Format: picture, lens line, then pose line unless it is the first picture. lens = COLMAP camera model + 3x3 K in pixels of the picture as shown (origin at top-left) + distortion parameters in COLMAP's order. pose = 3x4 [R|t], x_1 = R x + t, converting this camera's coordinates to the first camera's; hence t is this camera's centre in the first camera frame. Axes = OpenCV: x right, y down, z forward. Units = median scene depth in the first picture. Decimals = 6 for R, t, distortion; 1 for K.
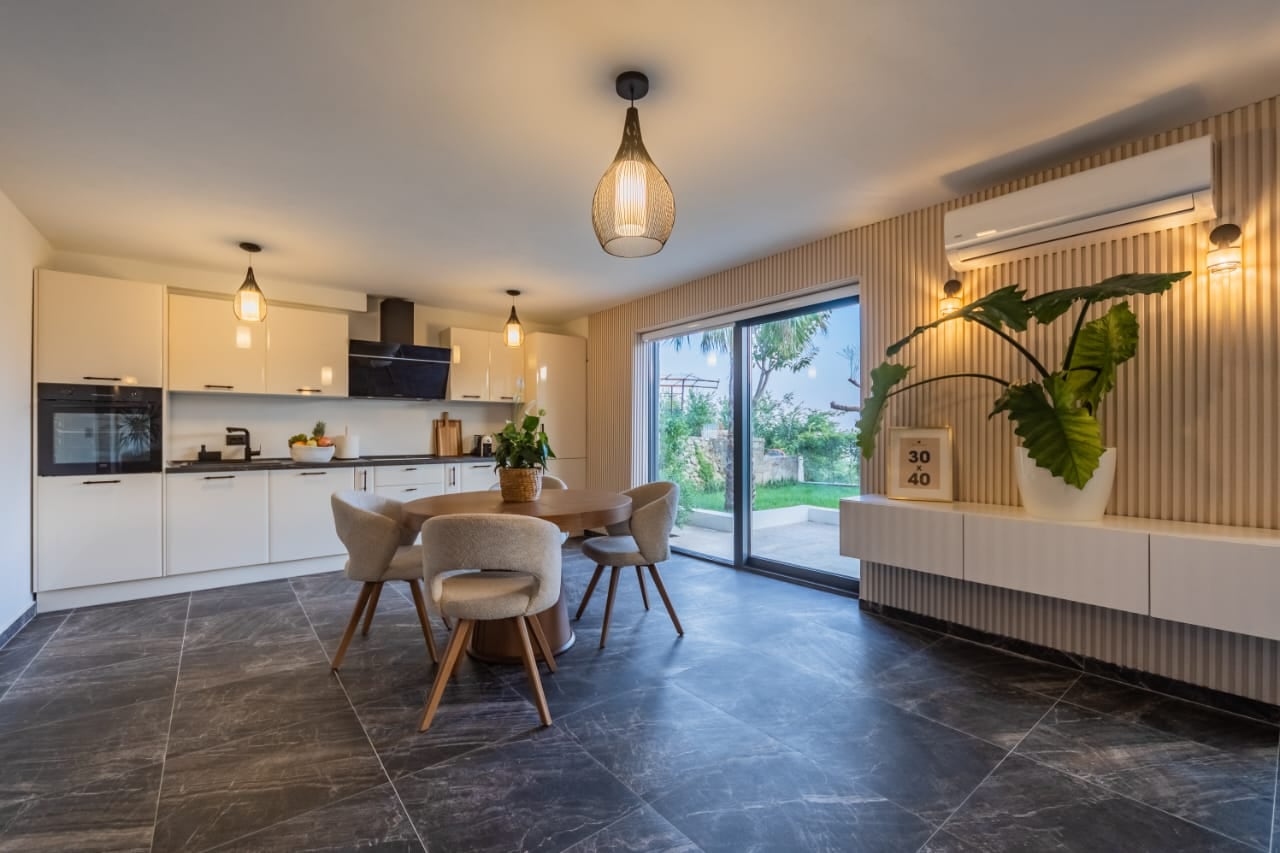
lens RADIAL K [[527.8, 0, 625.6], [0, 527.8, 431.0], [0, 0, 1]] dist [-0.006175, -0.001182]
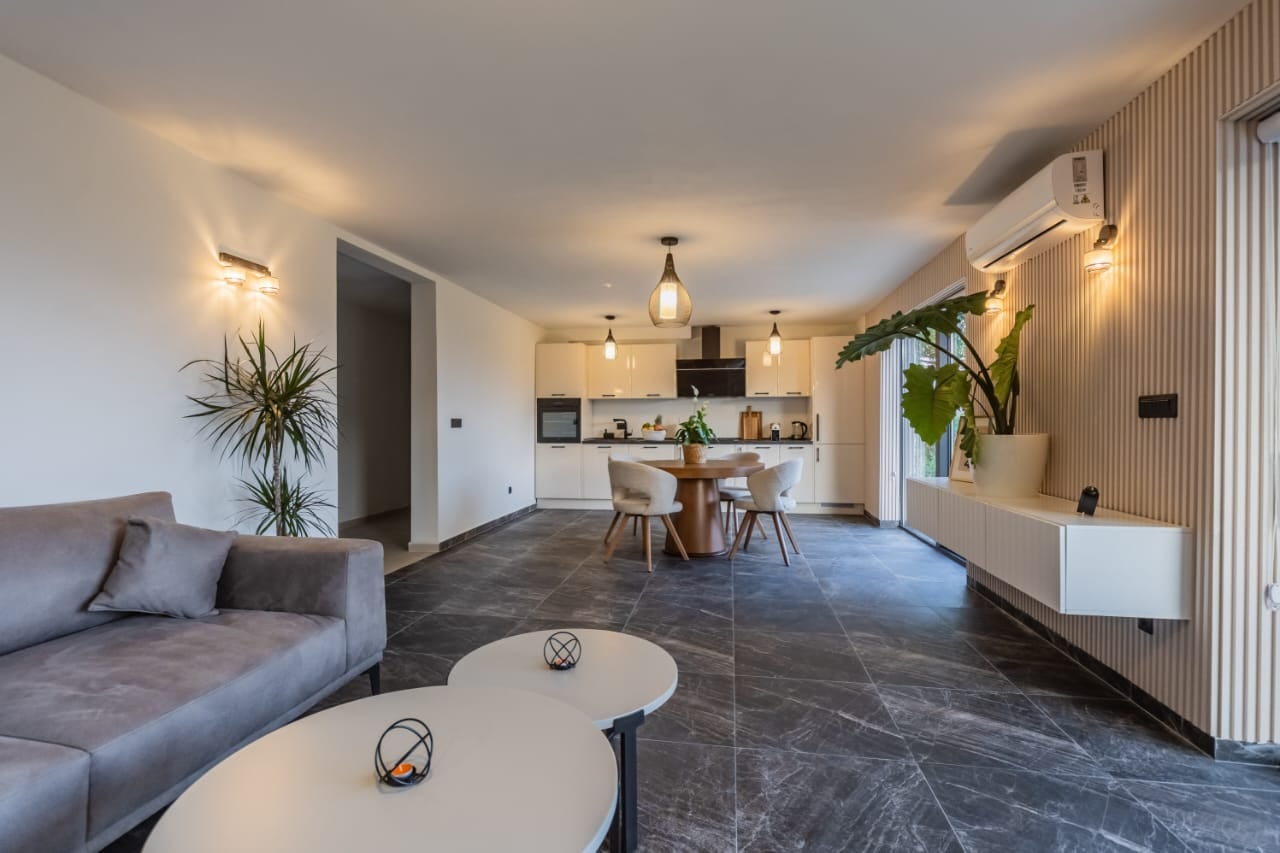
lens RADIAL K [[588.2, 0, 636.1], [0, 588.2, 425.3], [0, 0, 1]] dist [-0.005176, -0.001161]
pose [[0.683518, 0.002759, -0.729928, 0.979902], [0.005041, 0.999951, 0.008500, -0.002508], [0.729916, -0.009490, 0.683471, -0.364375]]
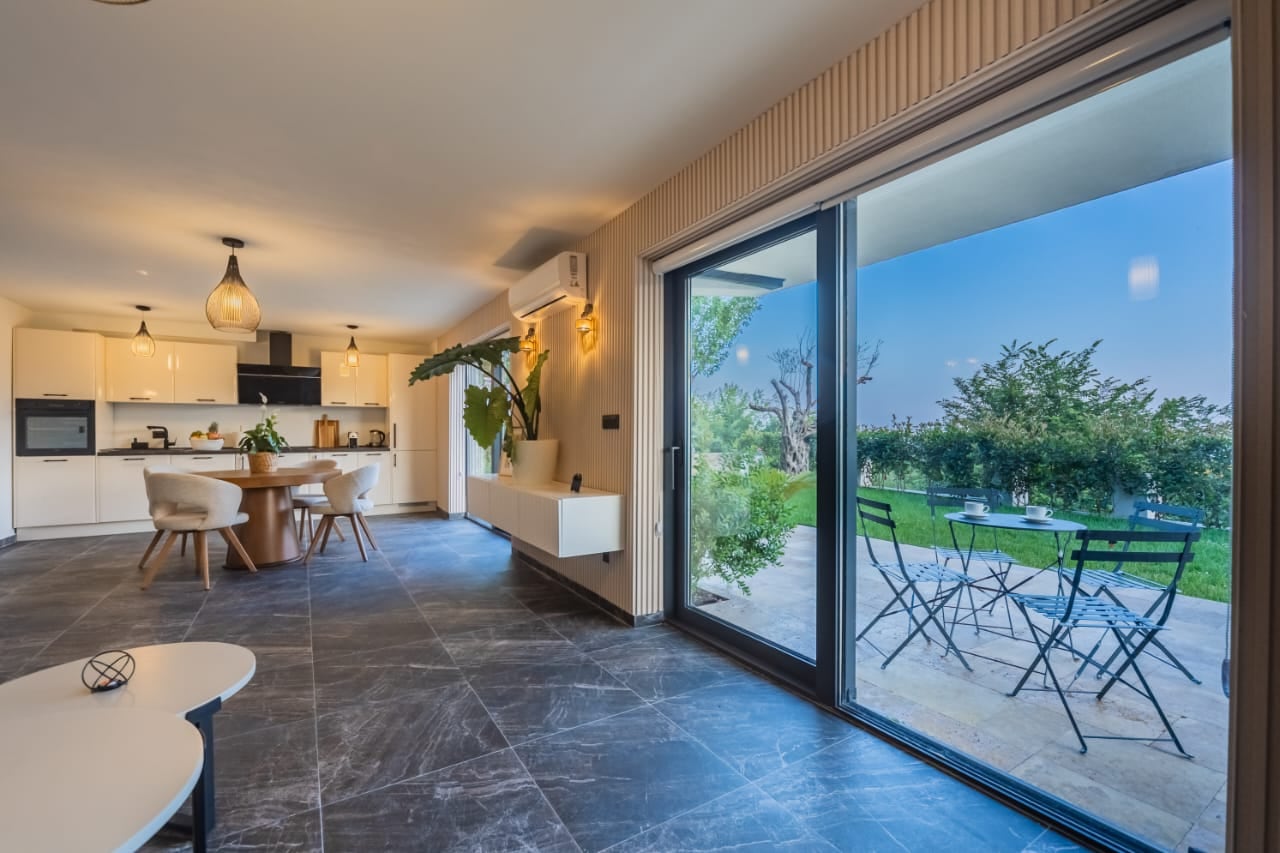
lens RADIAL K [[527.8, 0, 626.4], [0, 527.8, 438.0], [0, 0, 1]] dist [-0.006175, -0.001182]
pose [[0.994255, 0.004199, -0.106957, 1.038969], [-0.002336, 0.999843, 0.017542, -0.003091], [0.107014, -0.017191, 0.994109, -0.451843]]
